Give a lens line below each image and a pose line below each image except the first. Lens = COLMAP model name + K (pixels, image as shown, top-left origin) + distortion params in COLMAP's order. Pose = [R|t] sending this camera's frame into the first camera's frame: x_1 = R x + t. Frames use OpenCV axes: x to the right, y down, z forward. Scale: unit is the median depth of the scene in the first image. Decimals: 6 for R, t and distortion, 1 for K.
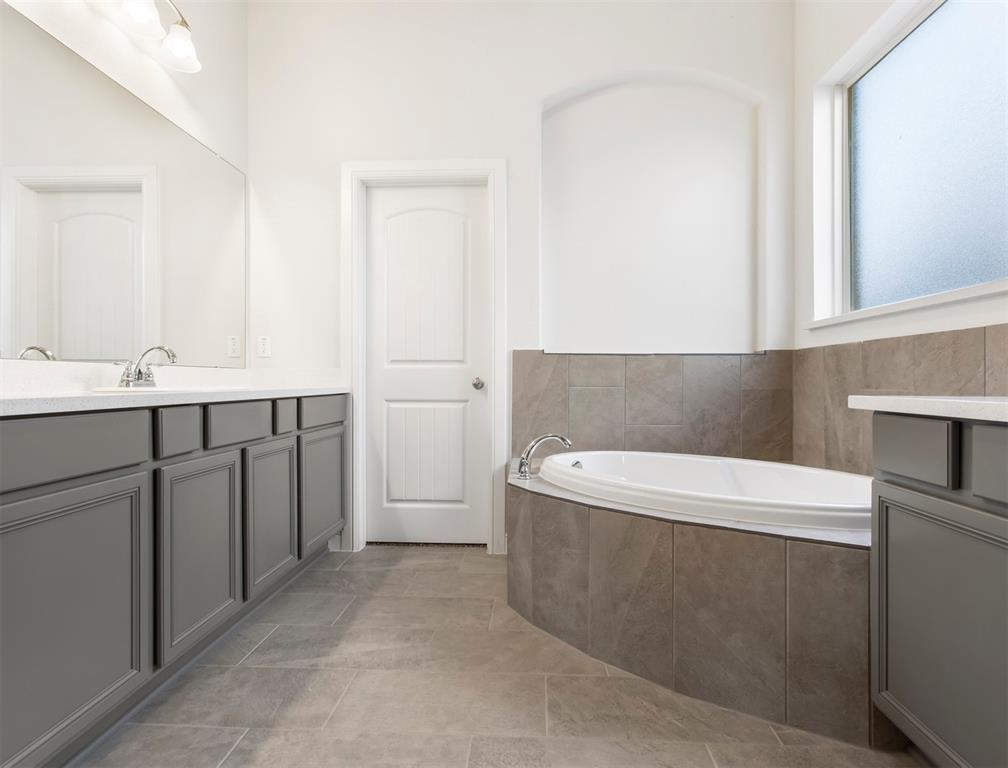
lens RADIAL K [[545.0, 0, 506.3], [0, 545.0, 380.1], [0, 0, 1]] dist [0.000177, 0.002405]
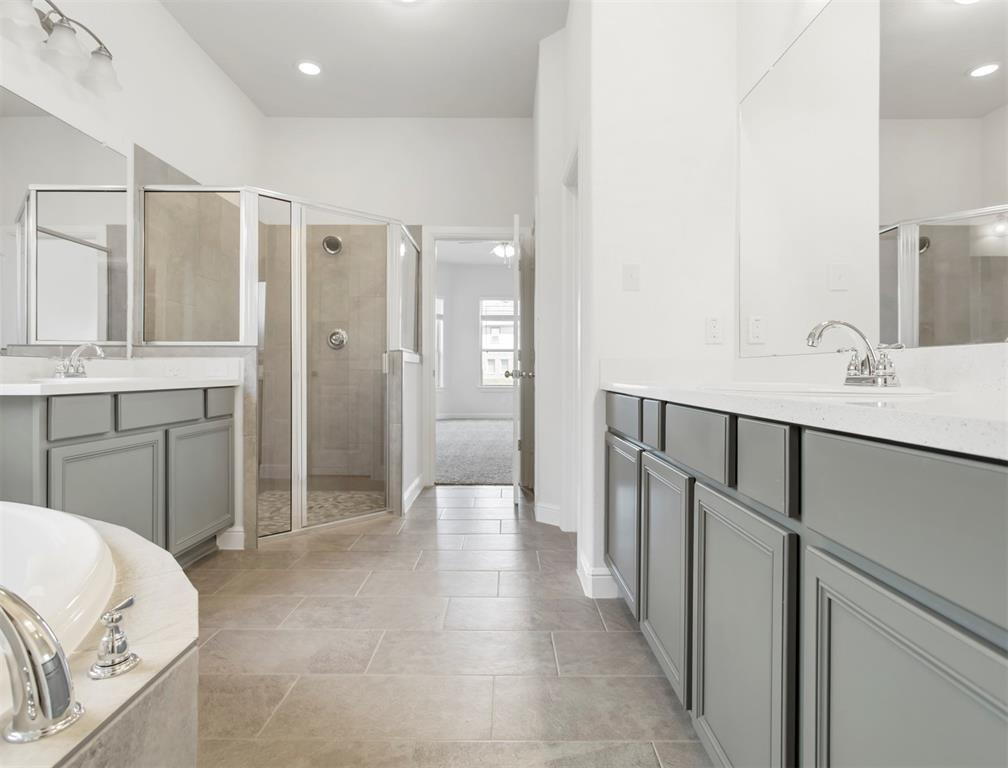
lens RADIAL K [[534.9, 0, 504.0], [0, 534.9, 384.0], [0, 0, 1]] dist [-0.001846, -0.000415]
pose [[-0.998481, -0.001463, -0.055074, -0.215260], [-0.002539, 0.999807, 0.019471, 0.000642], [0.055035, 0.019581, -0.998292, 1.549638]]
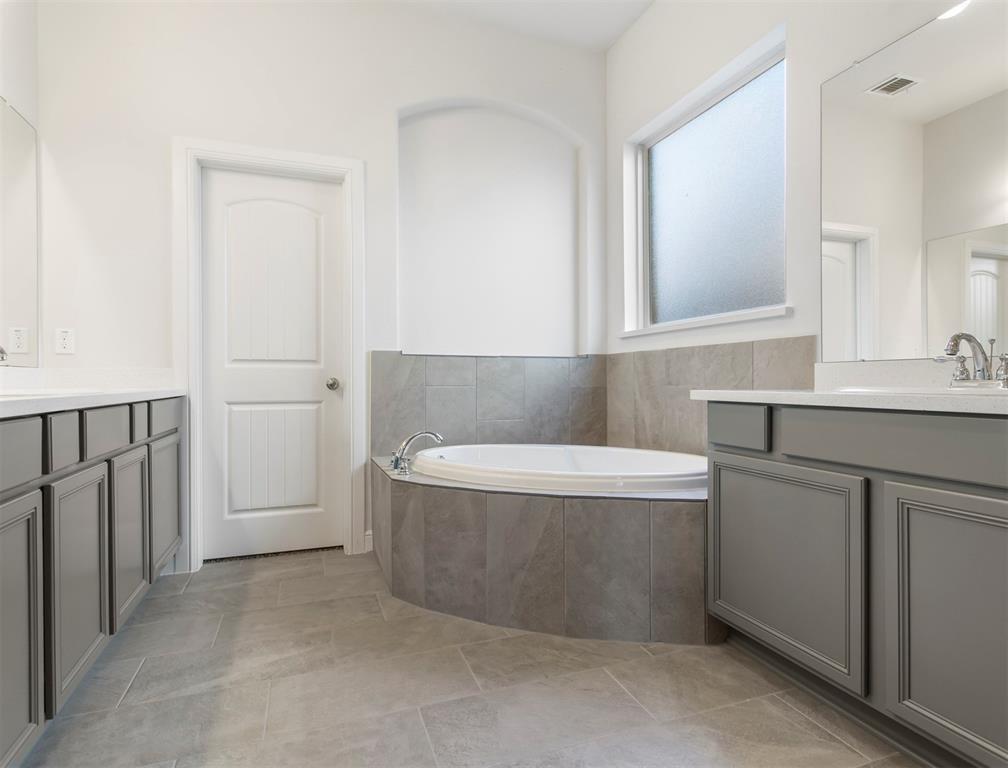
lens RADIAL K [[551.9, 0, 502.8], [0, 551.9, 380.9], [0, 0, 1]] dist [0.000758, 0.002351]
pose [[0.918090, -0.004702, 0.396344, -0.244709], [0.004281, 0.999989, 0.001946, 0.000230], [-0.396349, -0.000090, 0.918100, -0.055157]]
